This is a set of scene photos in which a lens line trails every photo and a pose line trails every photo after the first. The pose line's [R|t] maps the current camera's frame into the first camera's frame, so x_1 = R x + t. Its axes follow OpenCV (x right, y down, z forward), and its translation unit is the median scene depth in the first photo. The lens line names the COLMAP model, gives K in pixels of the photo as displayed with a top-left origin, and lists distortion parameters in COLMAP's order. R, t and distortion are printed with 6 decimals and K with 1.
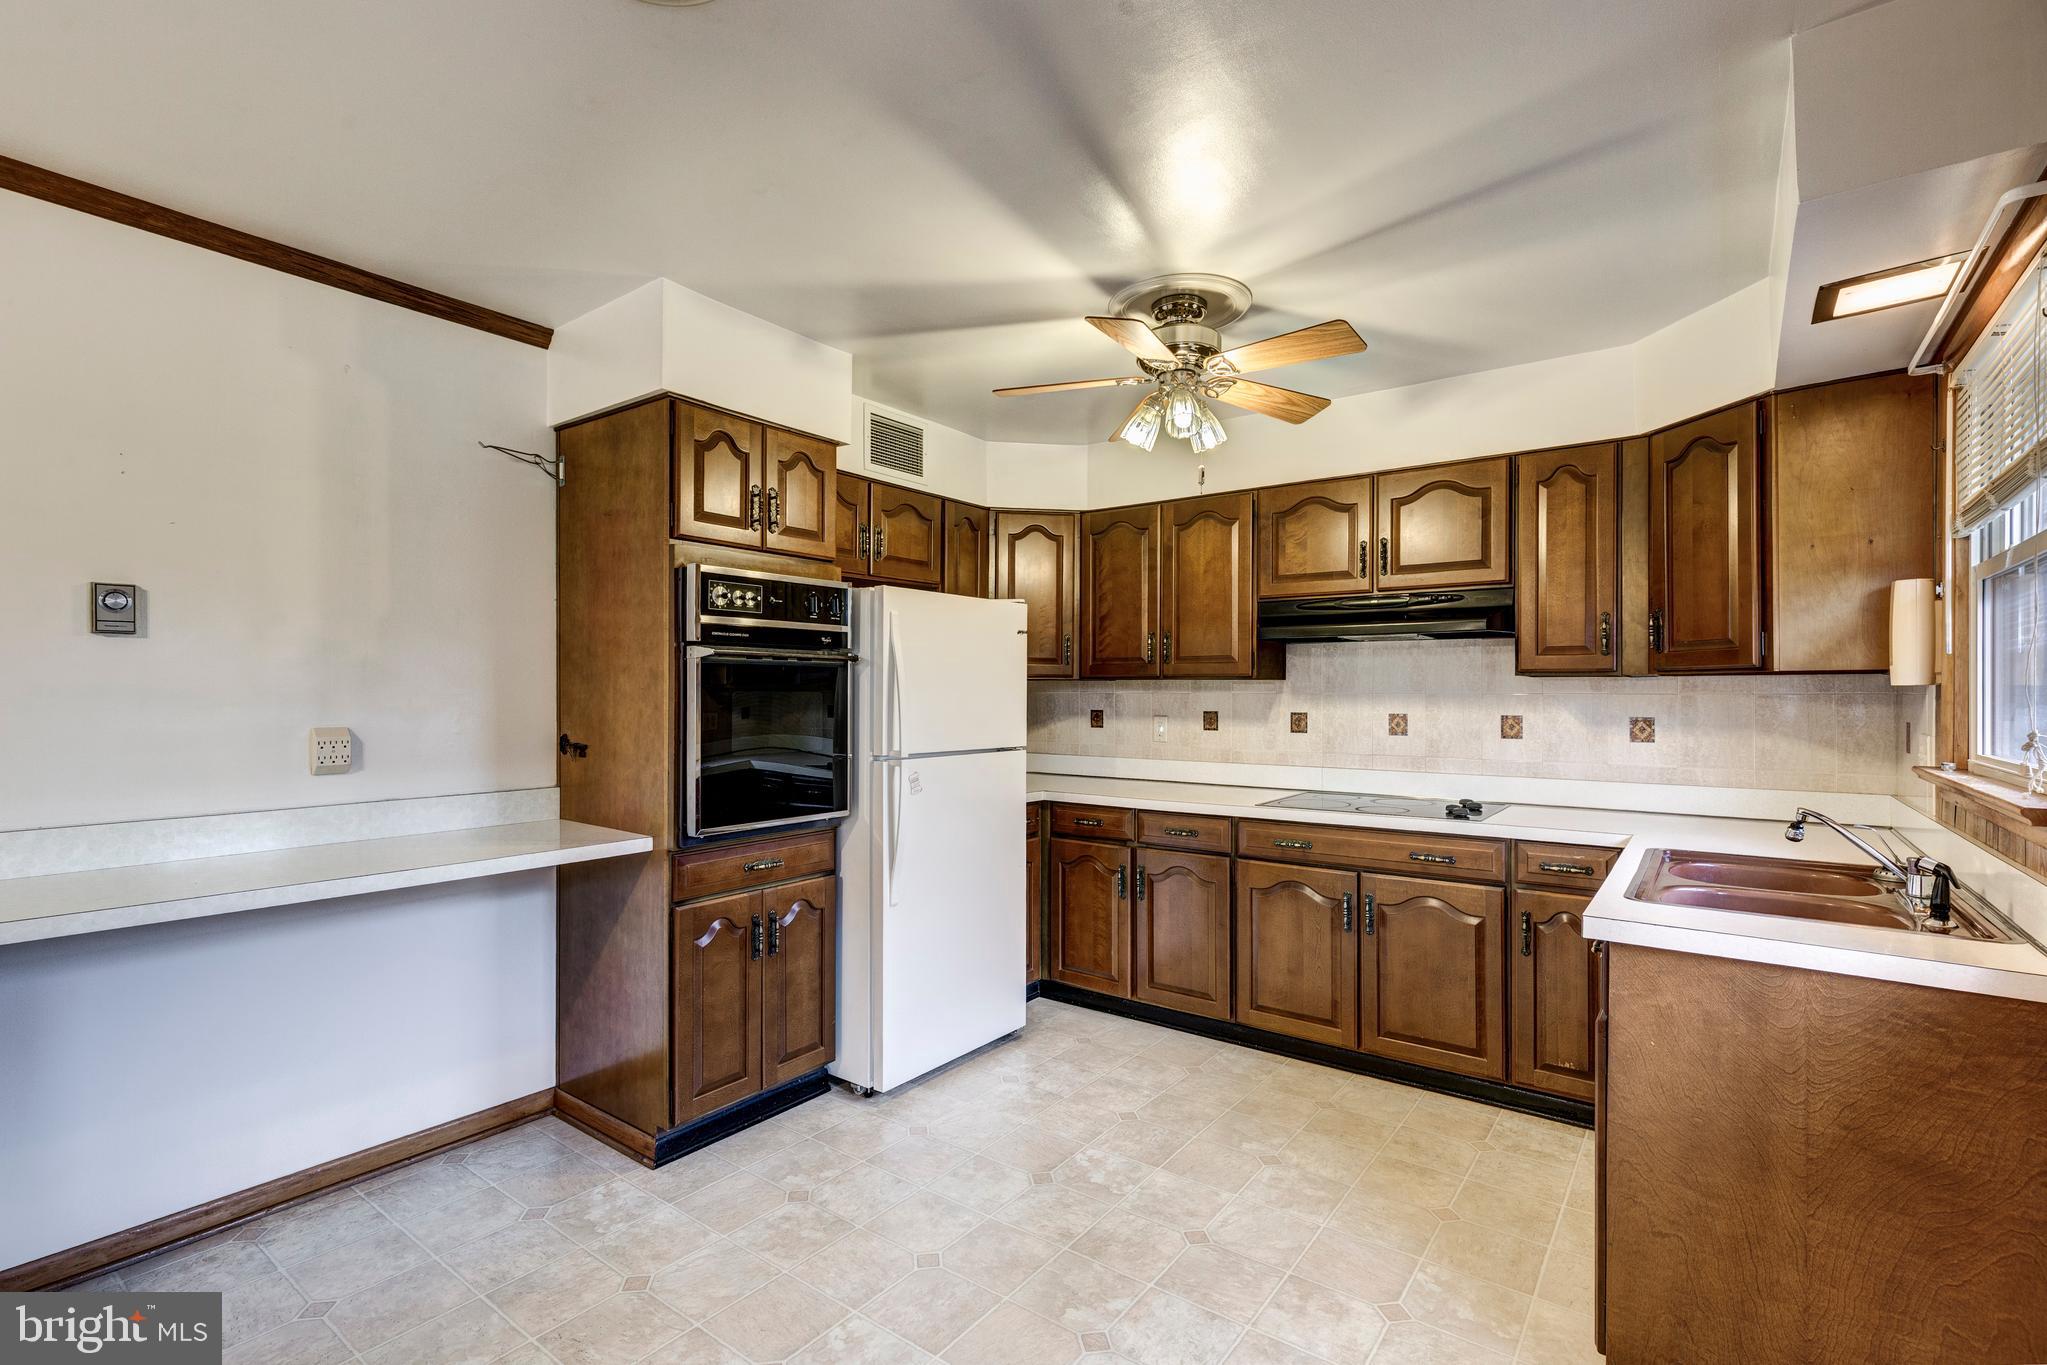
lens RADIAL K [[914.9, 0, 1039.7], [0, 914.9, 692.0], [0, 0, 1]] dist [0.005696, -0.000433]
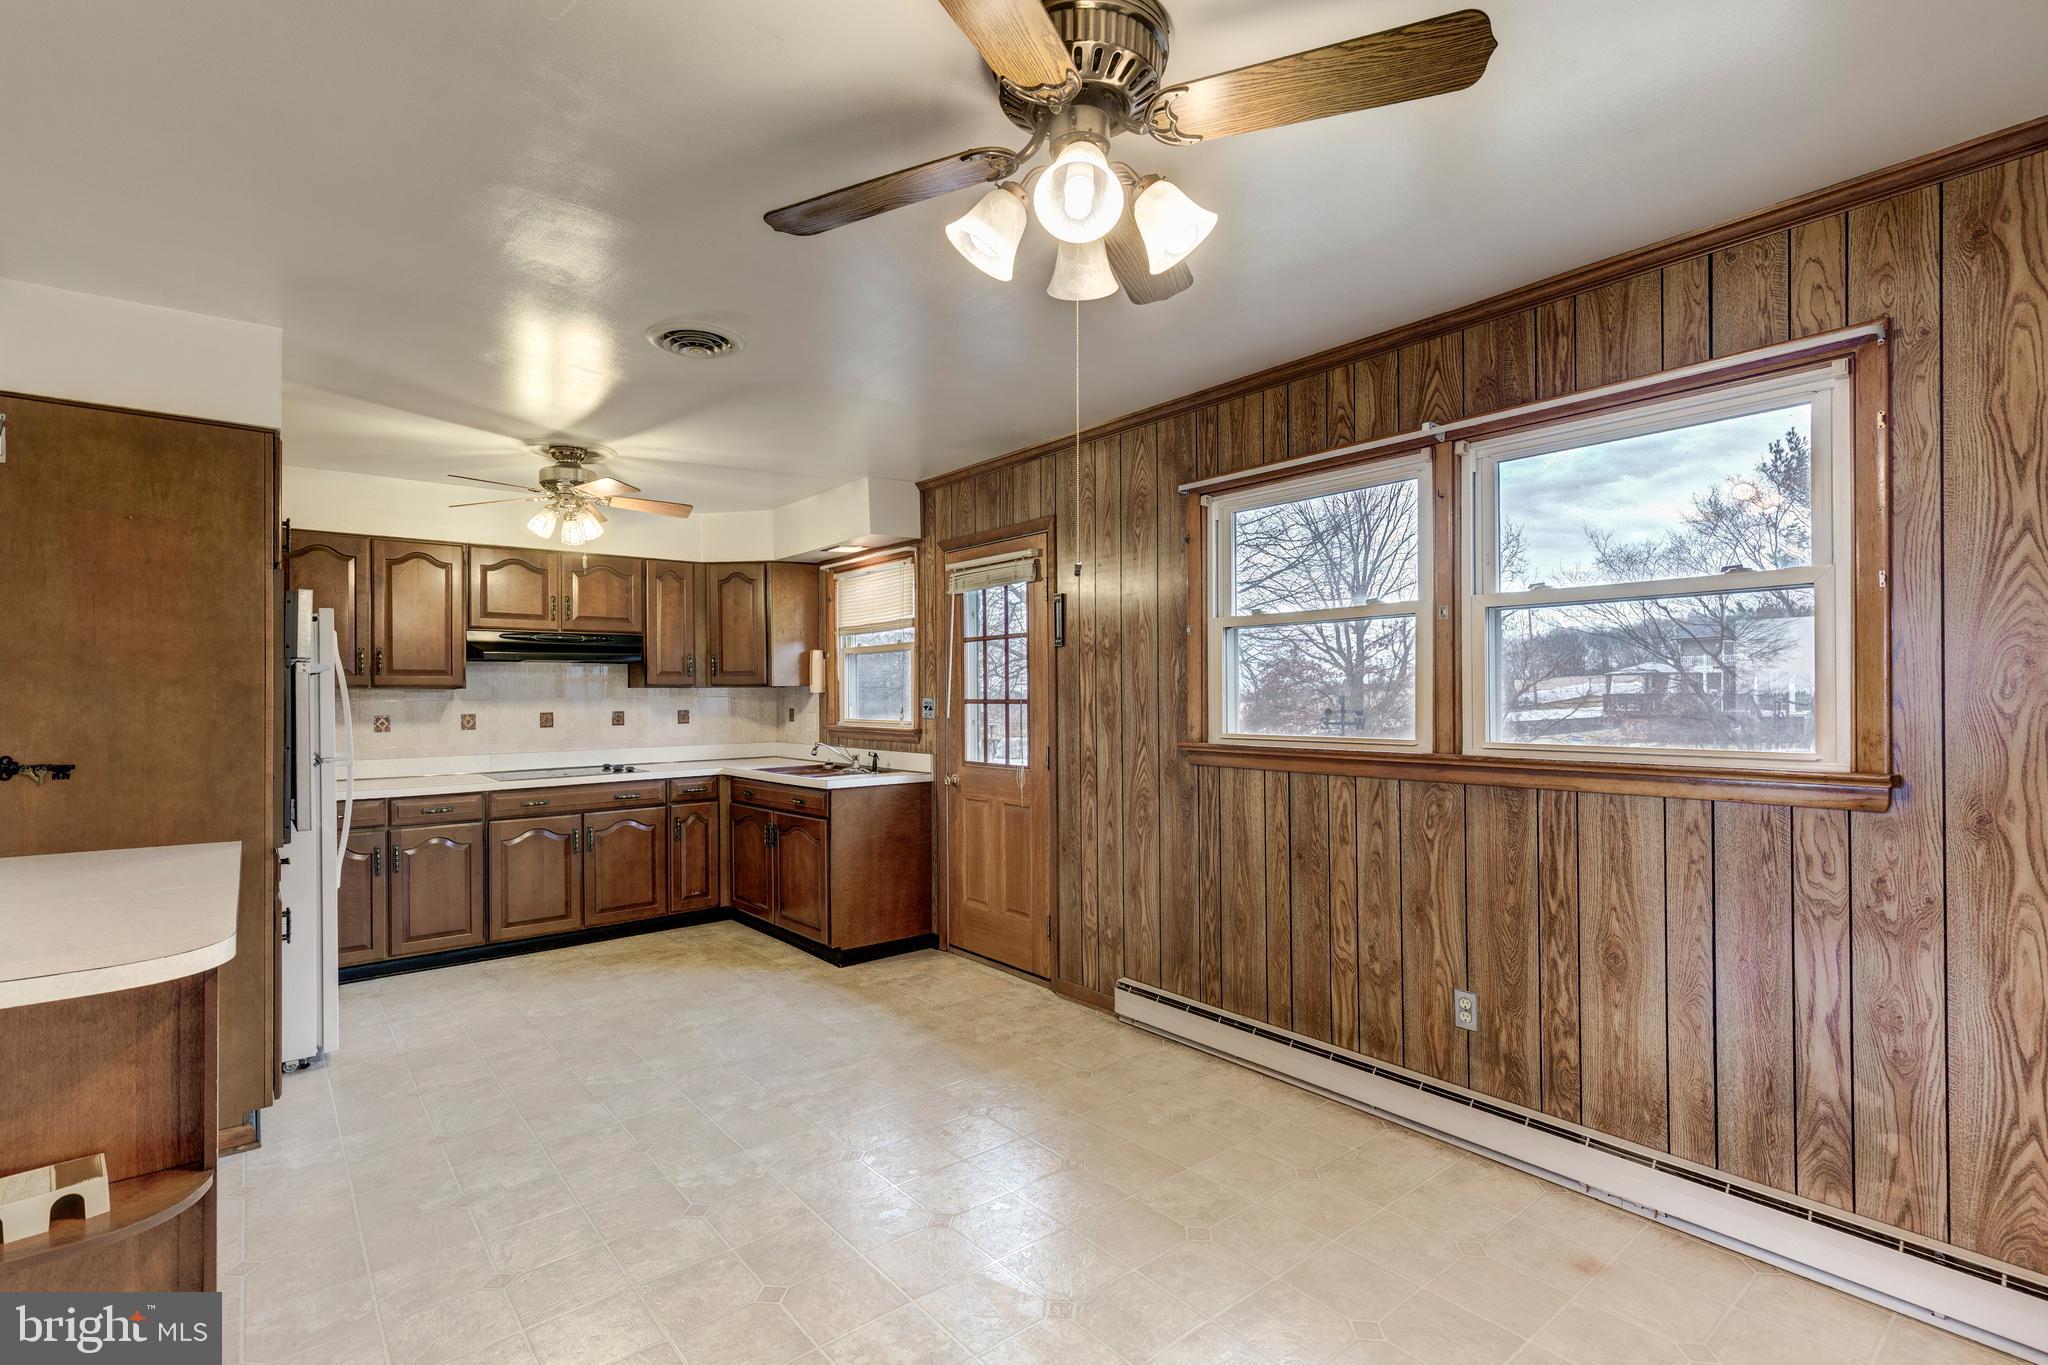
lens RADIAL K [[944.7, 0, 999.7], [0, 944.7, 690.9], [0, 0, 1]] dist [0.003219, -0.000248]
pose [[0.259813, -0.002181, 0.965657, -1.067851], [0.006447, 0.999979, 0.000524, -0.008294], [-0.965638, 0.006089, 0.259821, -0.109678]]
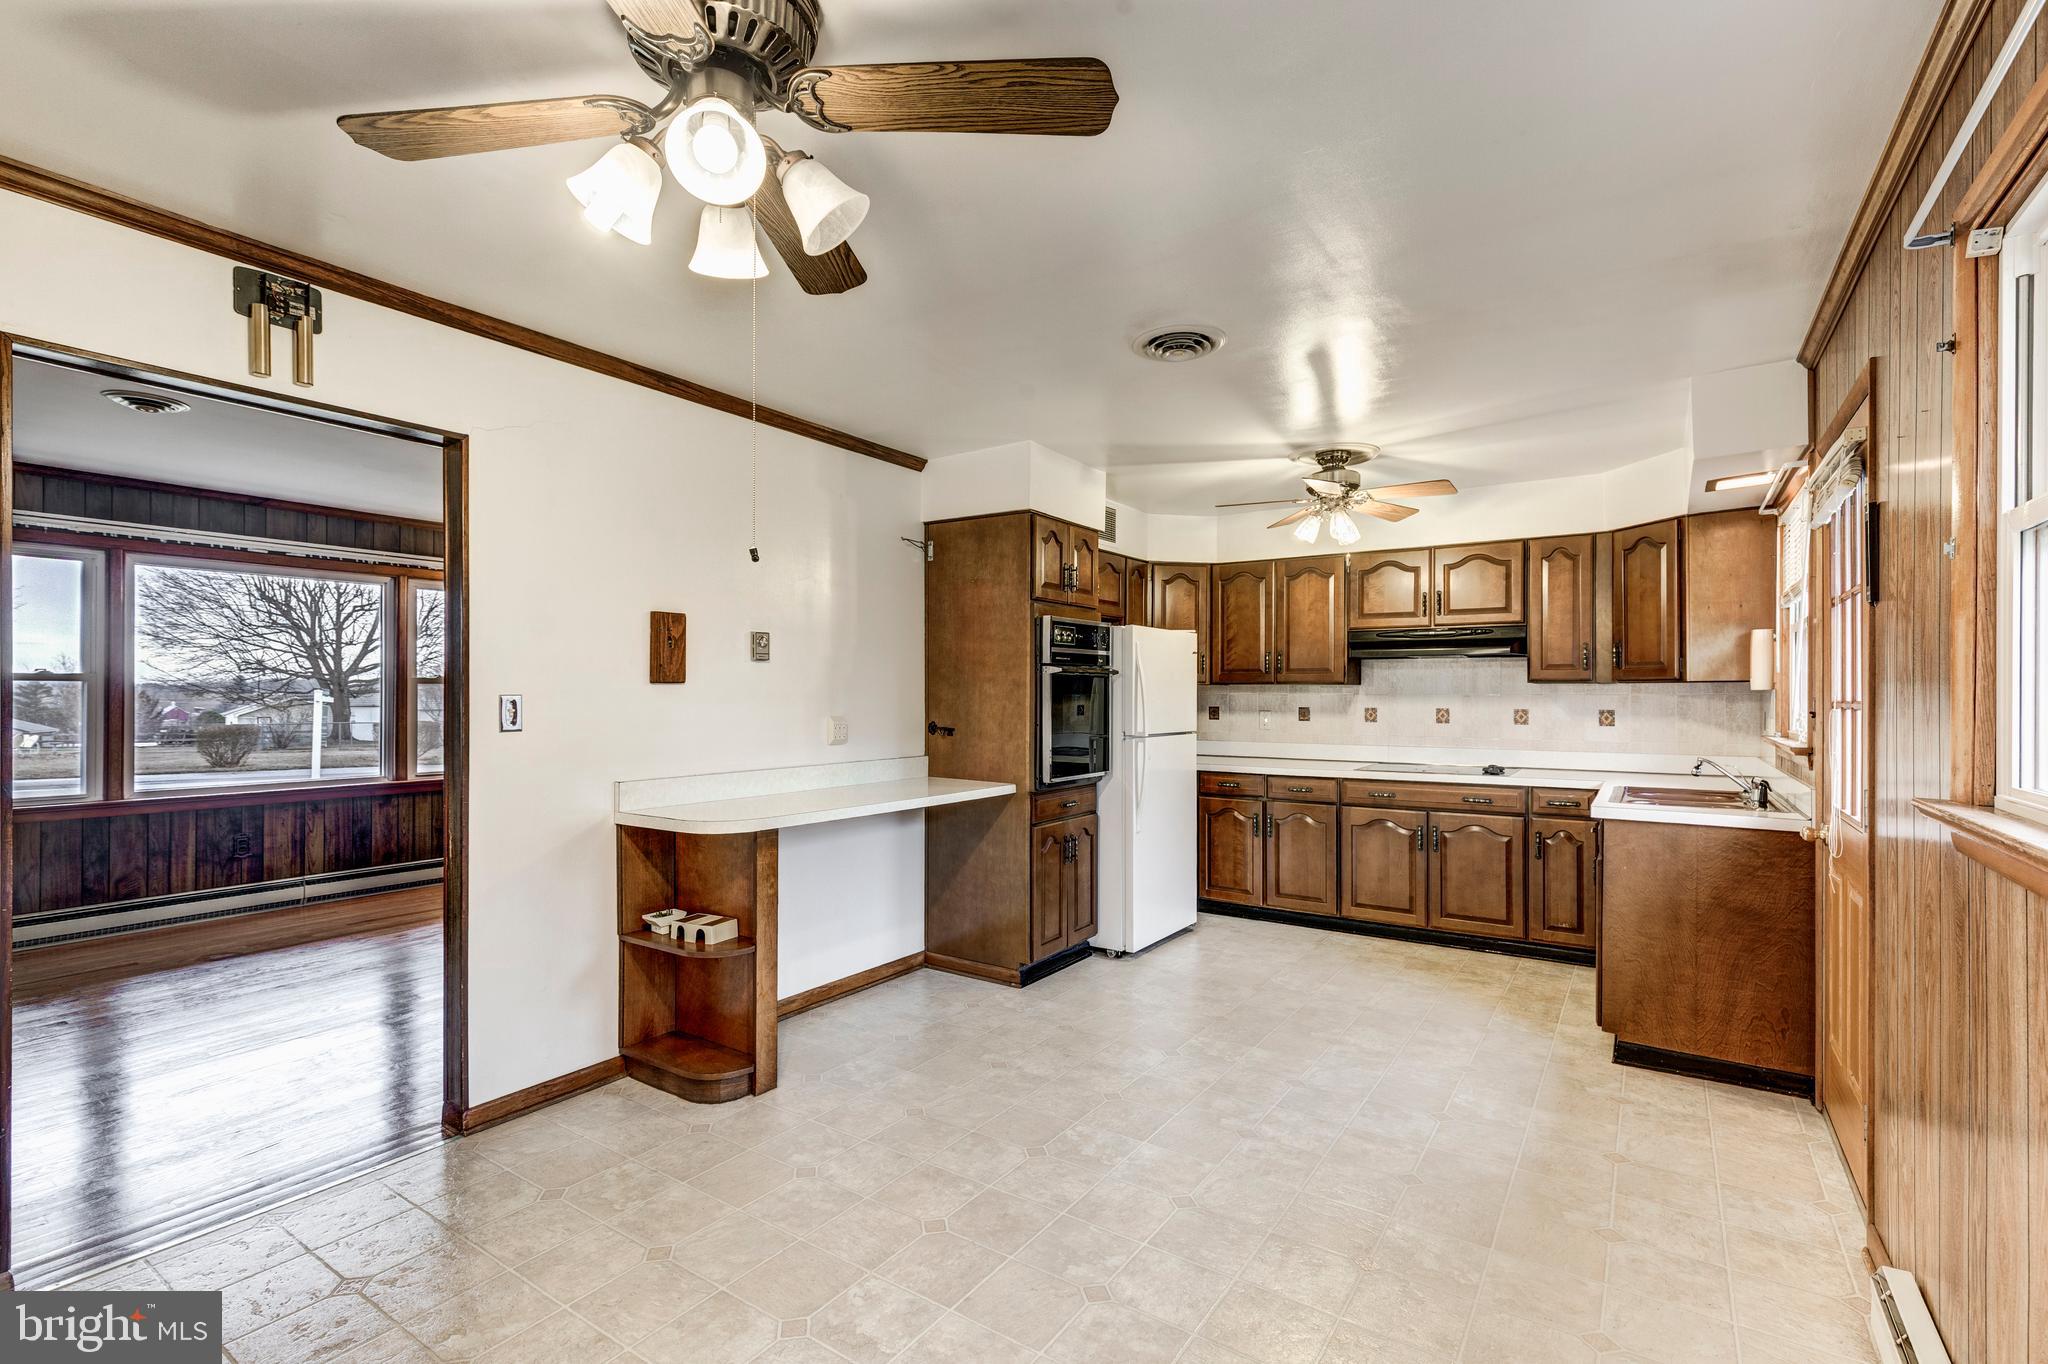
lens RADIAL K [[915.3, 0, 1040.3], [0, 915.3, 691.5], [0, 0, 1]] dist [0.005696, -0.000433]
pose [[0.998773, -0.000567, 0.049512, -0.392357], [0.000559, 1.000000, 0.000189, -0.004325], [-0.049512, -0.000162, 0.998774, -0.521507]]
